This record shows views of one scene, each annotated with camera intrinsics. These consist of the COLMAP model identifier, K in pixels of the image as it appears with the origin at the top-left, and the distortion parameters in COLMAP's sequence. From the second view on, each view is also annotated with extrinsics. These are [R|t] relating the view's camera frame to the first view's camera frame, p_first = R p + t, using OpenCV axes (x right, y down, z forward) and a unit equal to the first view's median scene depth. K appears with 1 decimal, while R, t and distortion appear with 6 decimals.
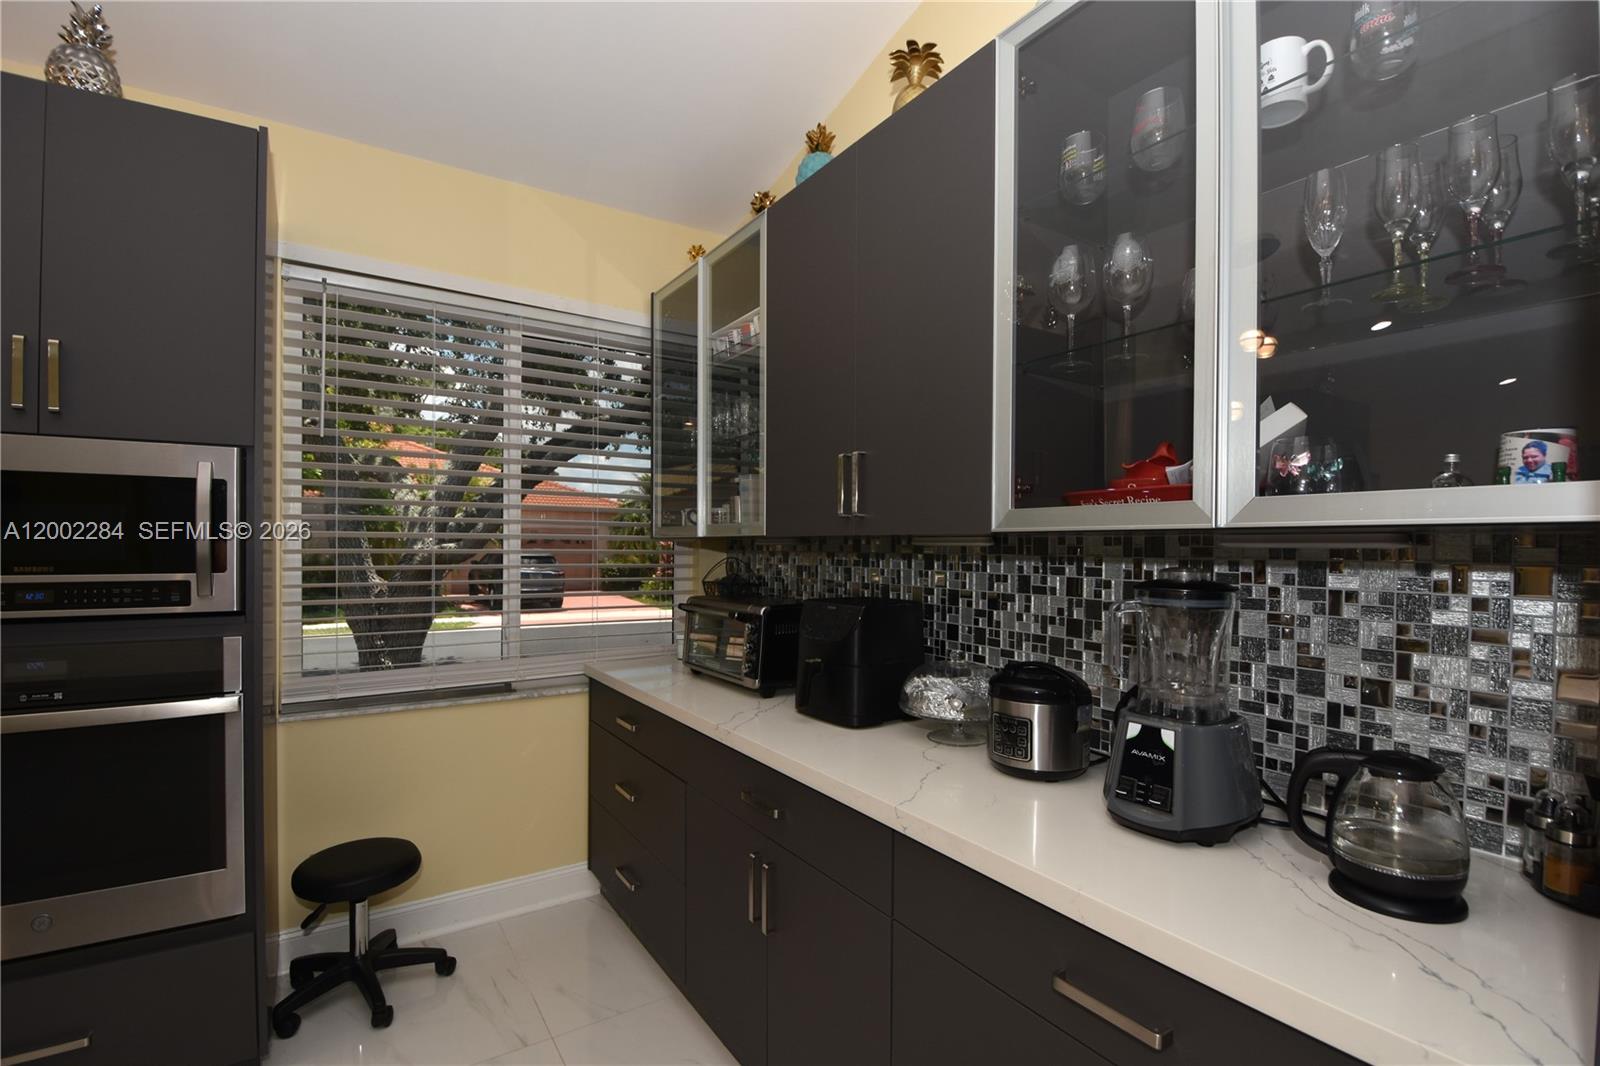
lens RADIAL K [[732.8, 0, 800.9], [0, 732.8, 554.0], [0, 0, 1]] dist [0.010227, -0.020831]
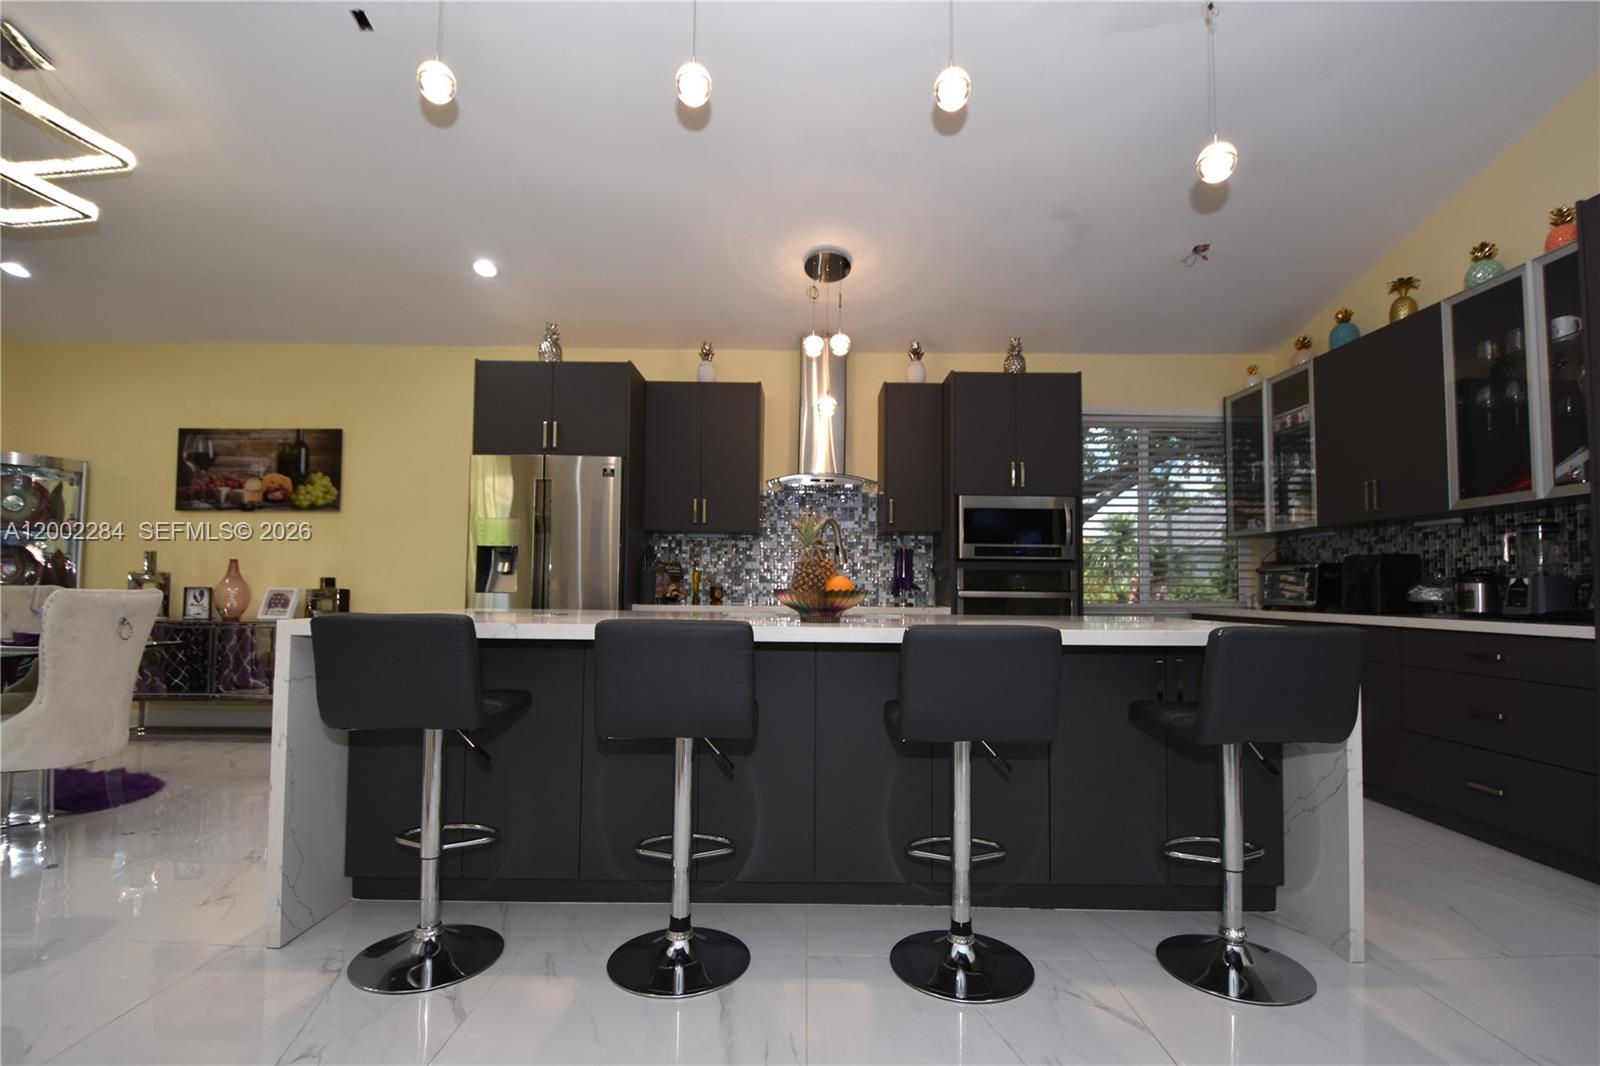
lens RADIAL K [[732.8, 0, 800.9], [0, 732.8, 554.0], [0, 0, 1]] dist [0.010227, -0.020831]
pose [[0.831646, -0.022474, -0.554852, -0.142645], [-0.010883, 0.998329, -0.056749, 0.222802], [0.555200, 0.053234, 0.830011, -1.744733]]
